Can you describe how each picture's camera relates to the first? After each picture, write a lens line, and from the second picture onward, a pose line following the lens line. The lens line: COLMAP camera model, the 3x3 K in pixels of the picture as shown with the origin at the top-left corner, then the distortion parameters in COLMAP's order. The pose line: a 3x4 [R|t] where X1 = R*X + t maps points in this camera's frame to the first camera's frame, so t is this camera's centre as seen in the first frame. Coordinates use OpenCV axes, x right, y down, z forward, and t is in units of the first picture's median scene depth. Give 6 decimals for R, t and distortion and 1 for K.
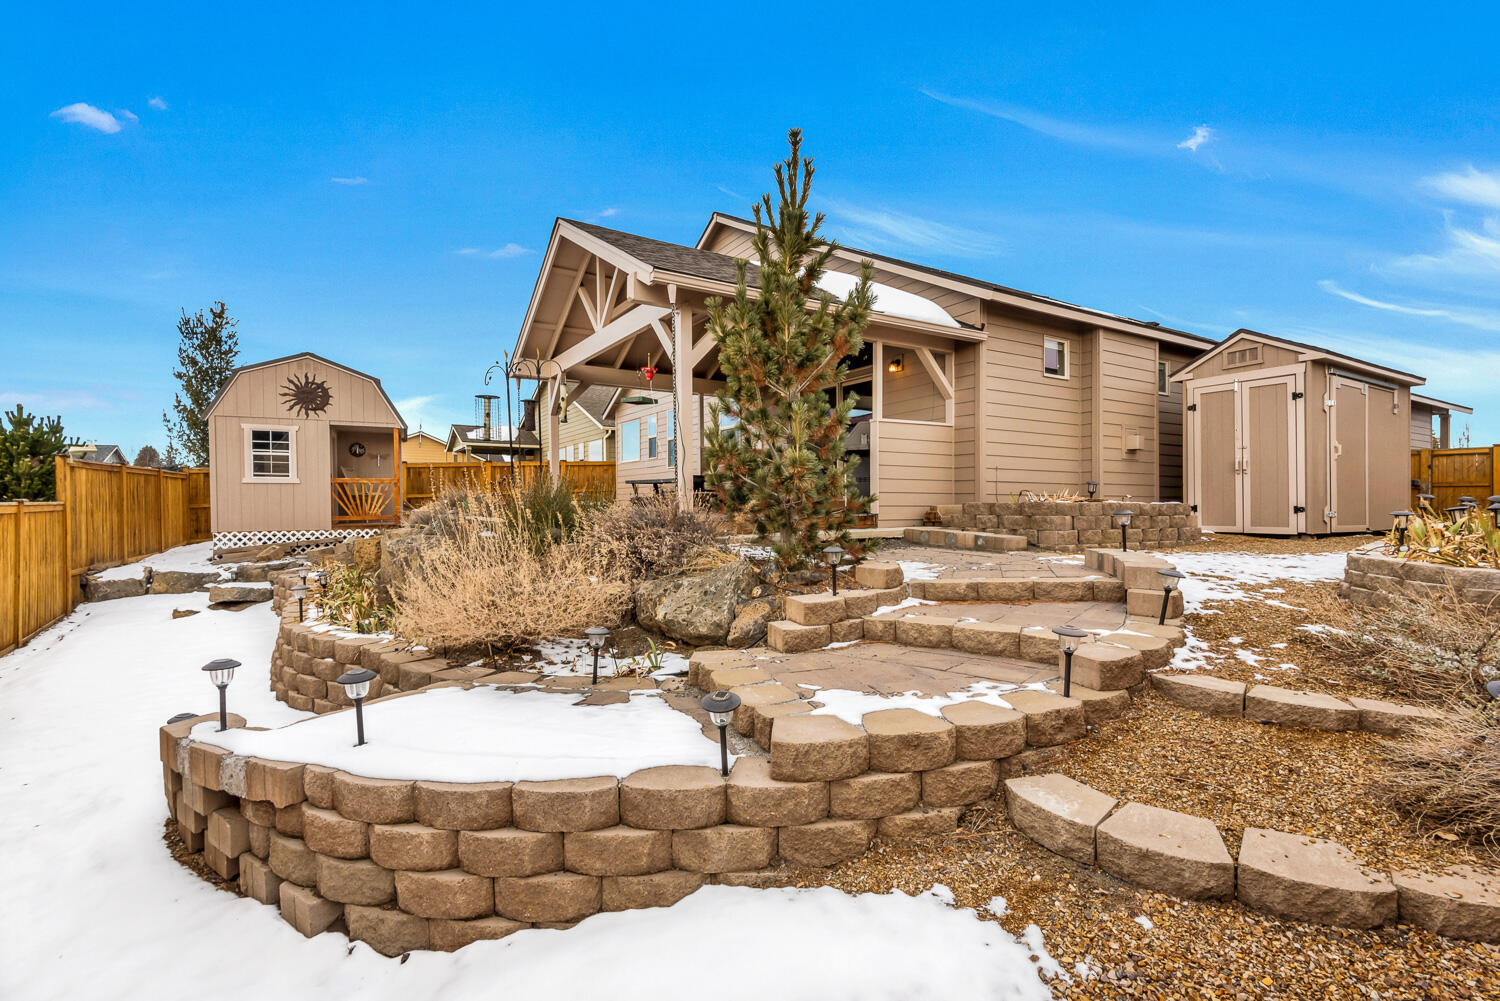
lens RADIAL K [[687.1, 0, 750.0], [0, 687.1, 500.5], [0, 0, 1]] dist [0.001696, -0.000236]
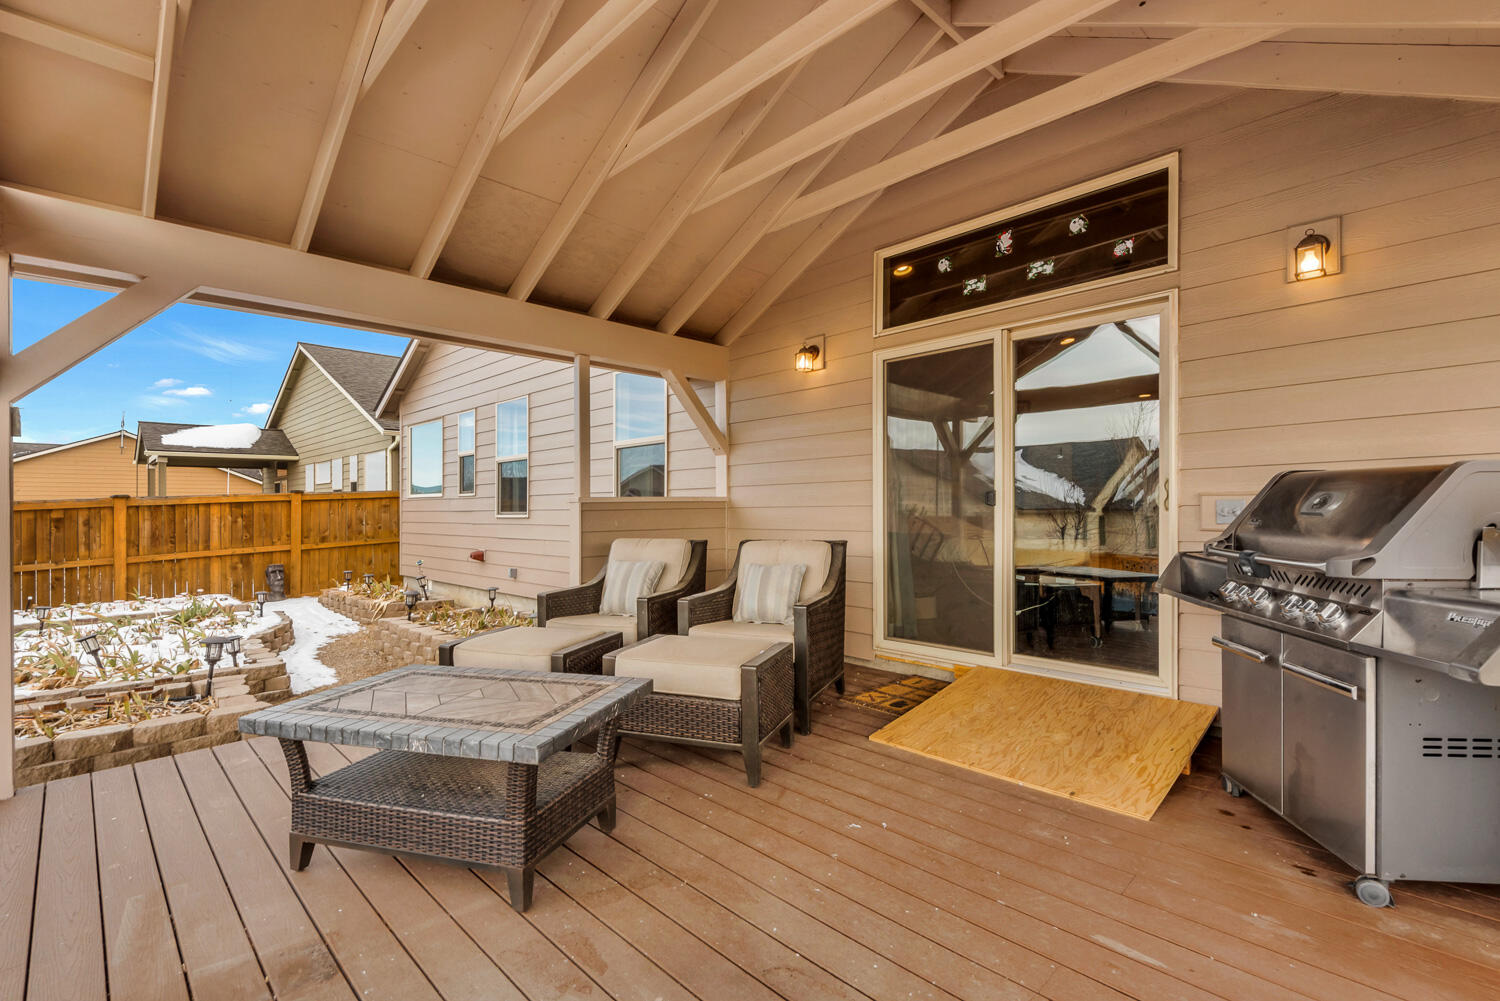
lens RADIAL K [[674.5, 0, 750.0], [0, 674.5, 500.5], [0, 0, 1]] dist [0.031627, -0.000110]
pose [[0.973354, -0.009938, 0.229093, -0.069230], [0.010659, 0.999941, -0.001910, -0.073575], [-0.229060, 0.004301, 0.973403, 0.605277]]
